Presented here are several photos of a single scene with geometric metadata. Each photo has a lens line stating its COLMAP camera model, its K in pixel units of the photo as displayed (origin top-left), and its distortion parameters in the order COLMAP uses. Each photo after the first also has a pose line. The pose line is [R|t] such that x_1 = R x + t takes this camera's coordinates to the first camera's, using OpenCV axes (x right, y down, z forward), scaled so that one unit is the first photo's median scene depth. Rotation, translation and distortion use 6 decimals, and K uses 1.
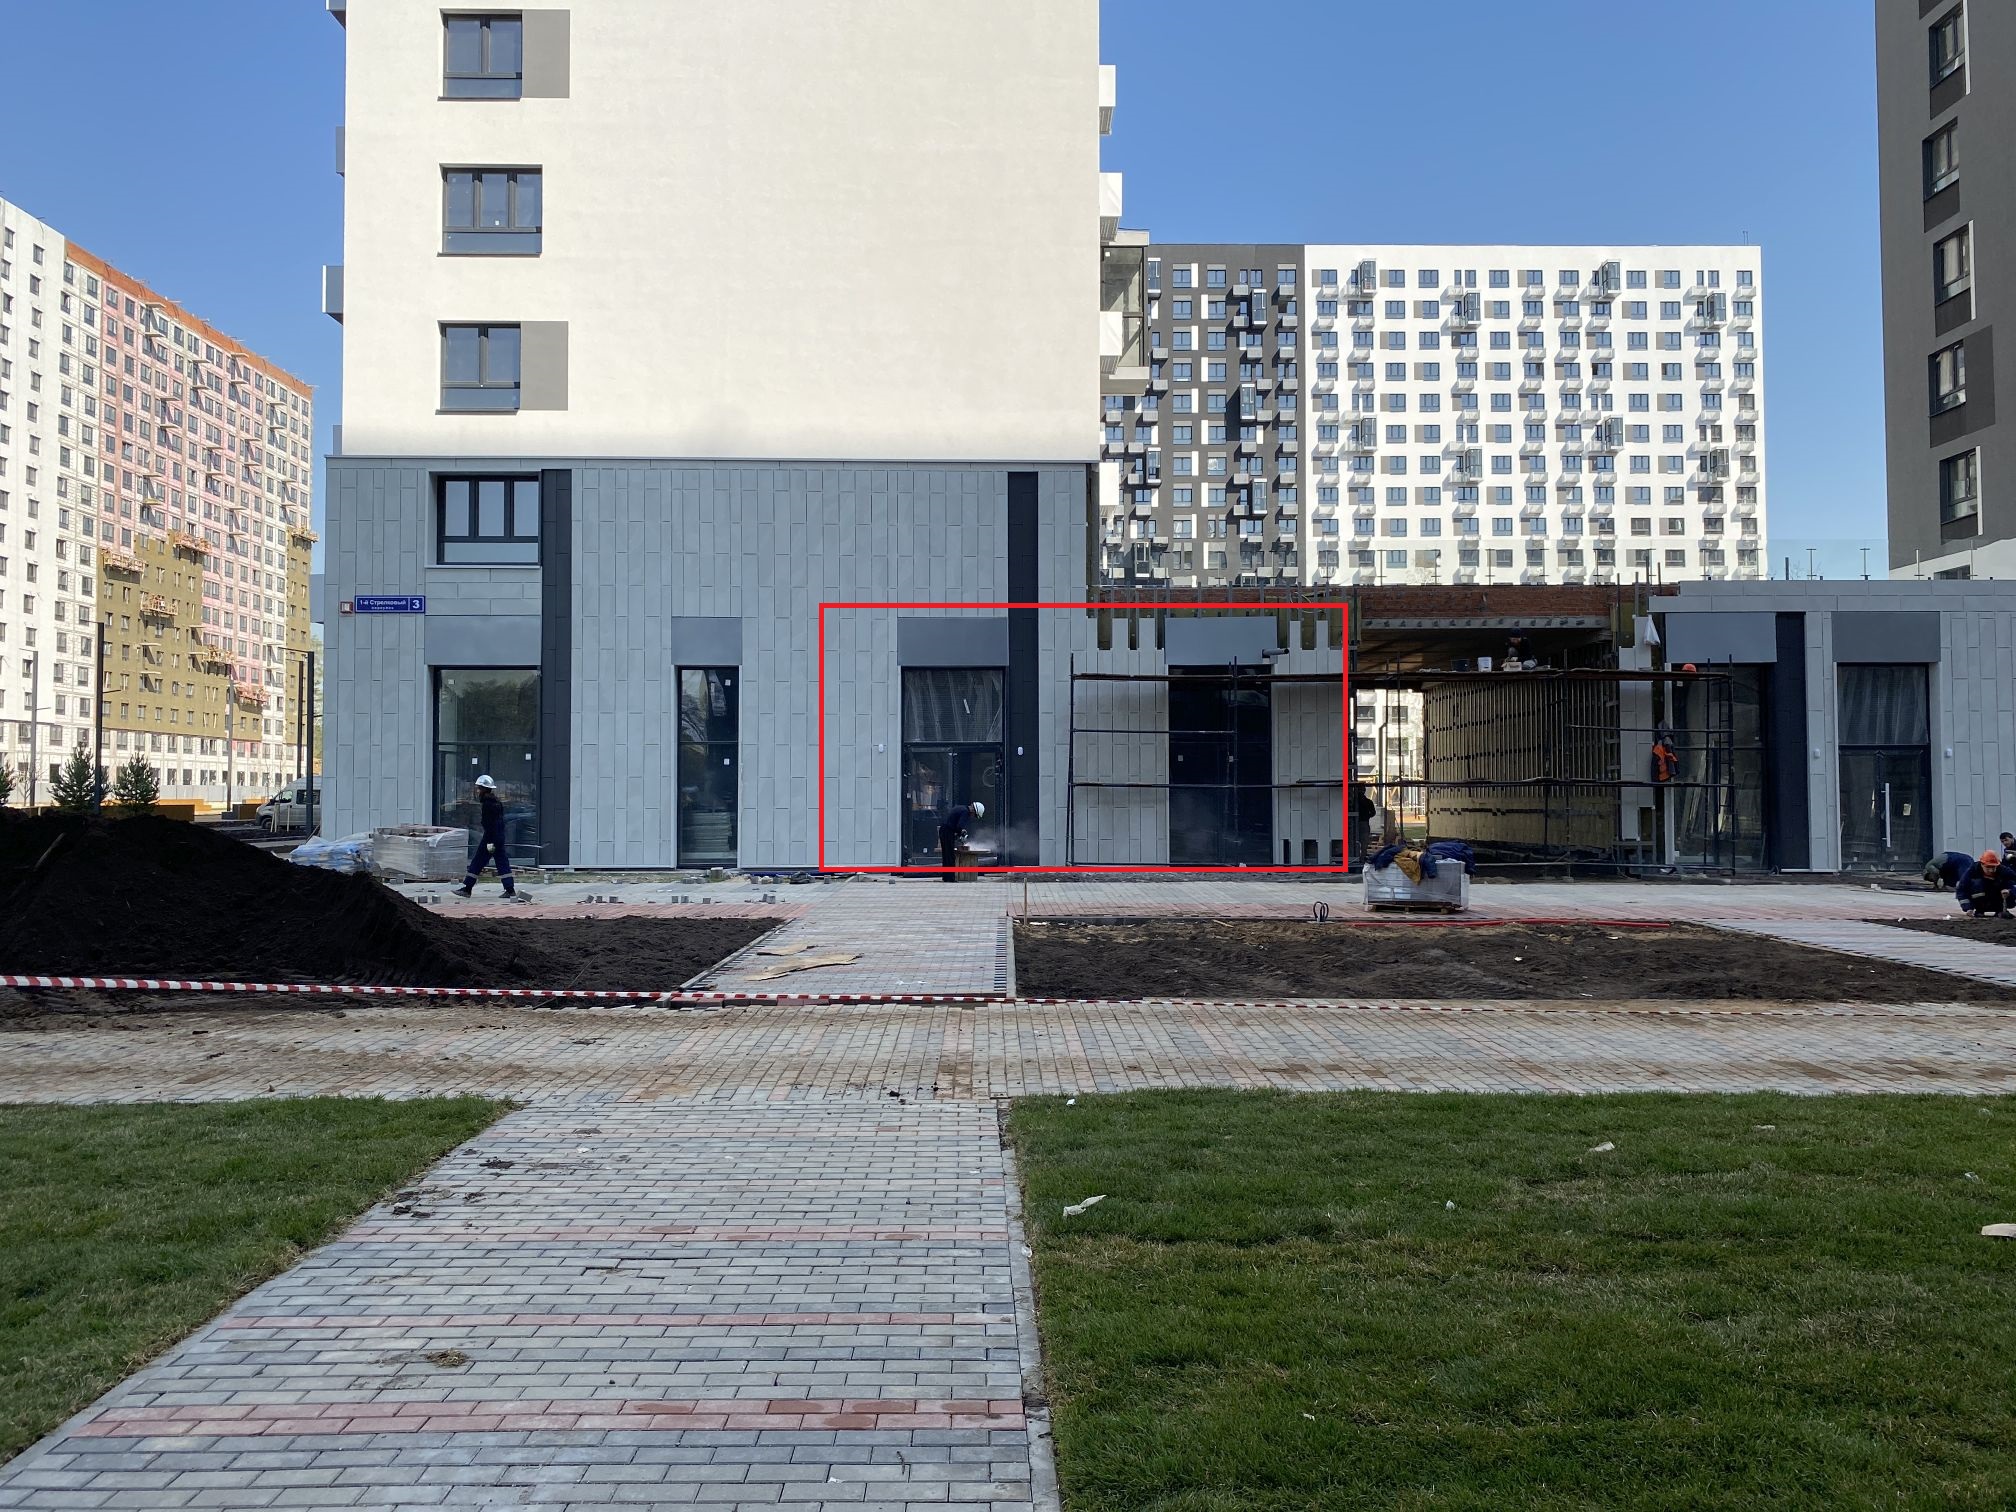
lens RADIAL K [[1518.0, 0, 1003.3], [0, 1518.0, 743.3], [0, 0, 1]] dist [0.012400, -0.008980]
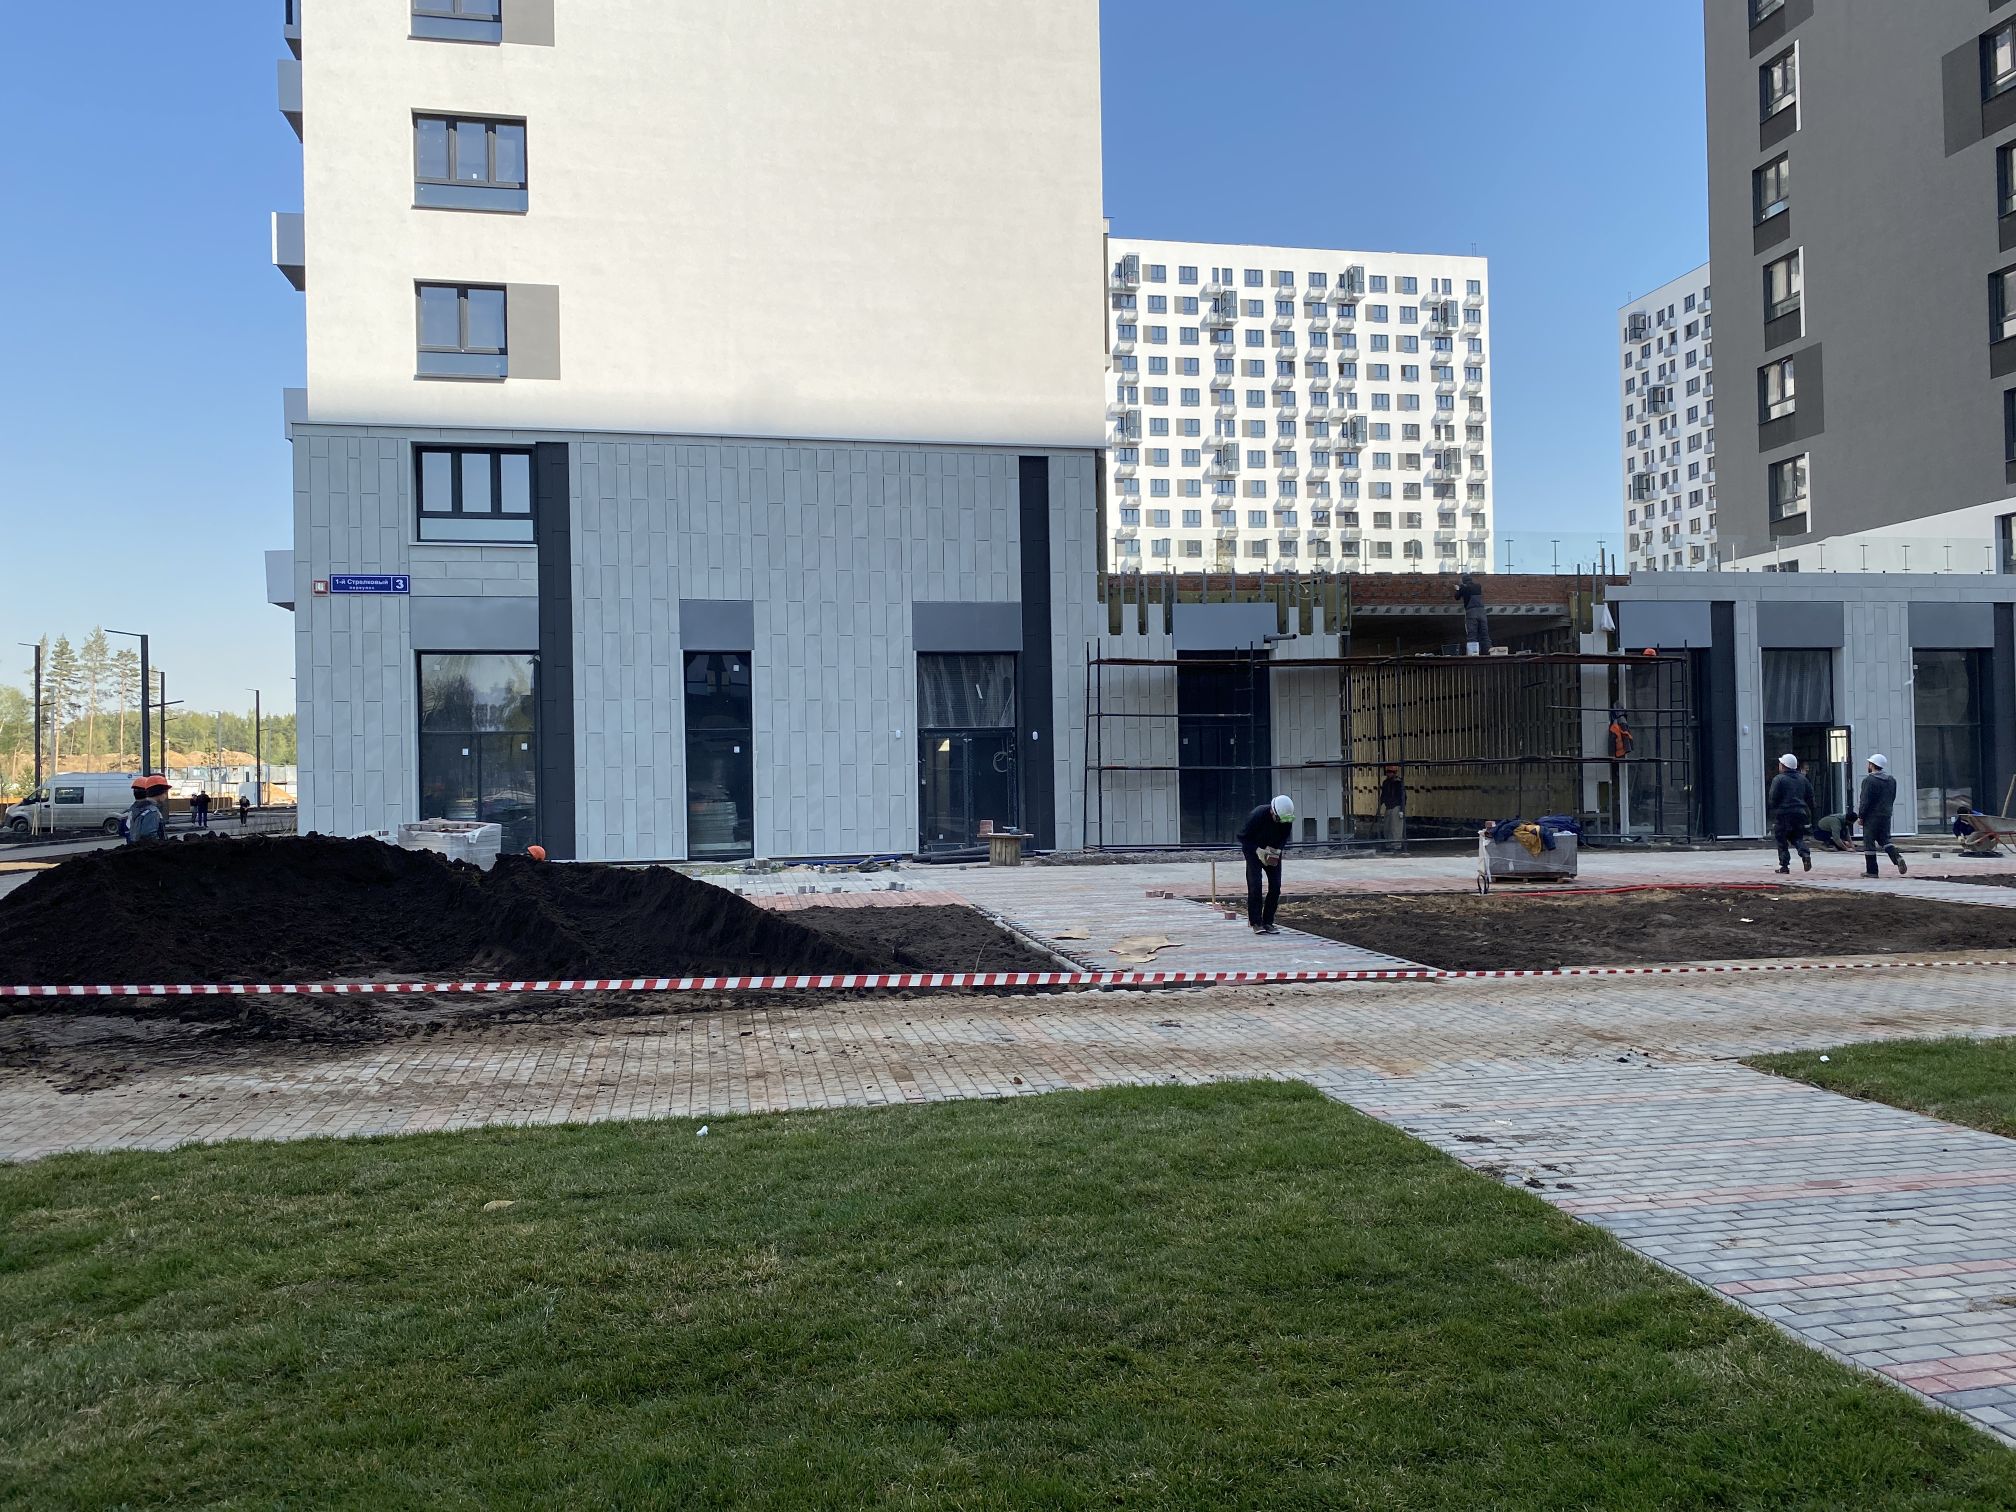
lens RADIAL K [[1518.0, 0, 1005.2], [0, 1518.0, 765.8], [0, 0, 1]] dist [0.012400, -0.008980]
pose [[0.984095, -0.013410, 0.177135, -0.184816], [0.009190, 0.999655, 0.024619, 0.000184], [-0.177404, -0.022599, 0.983879, 0.014606]]
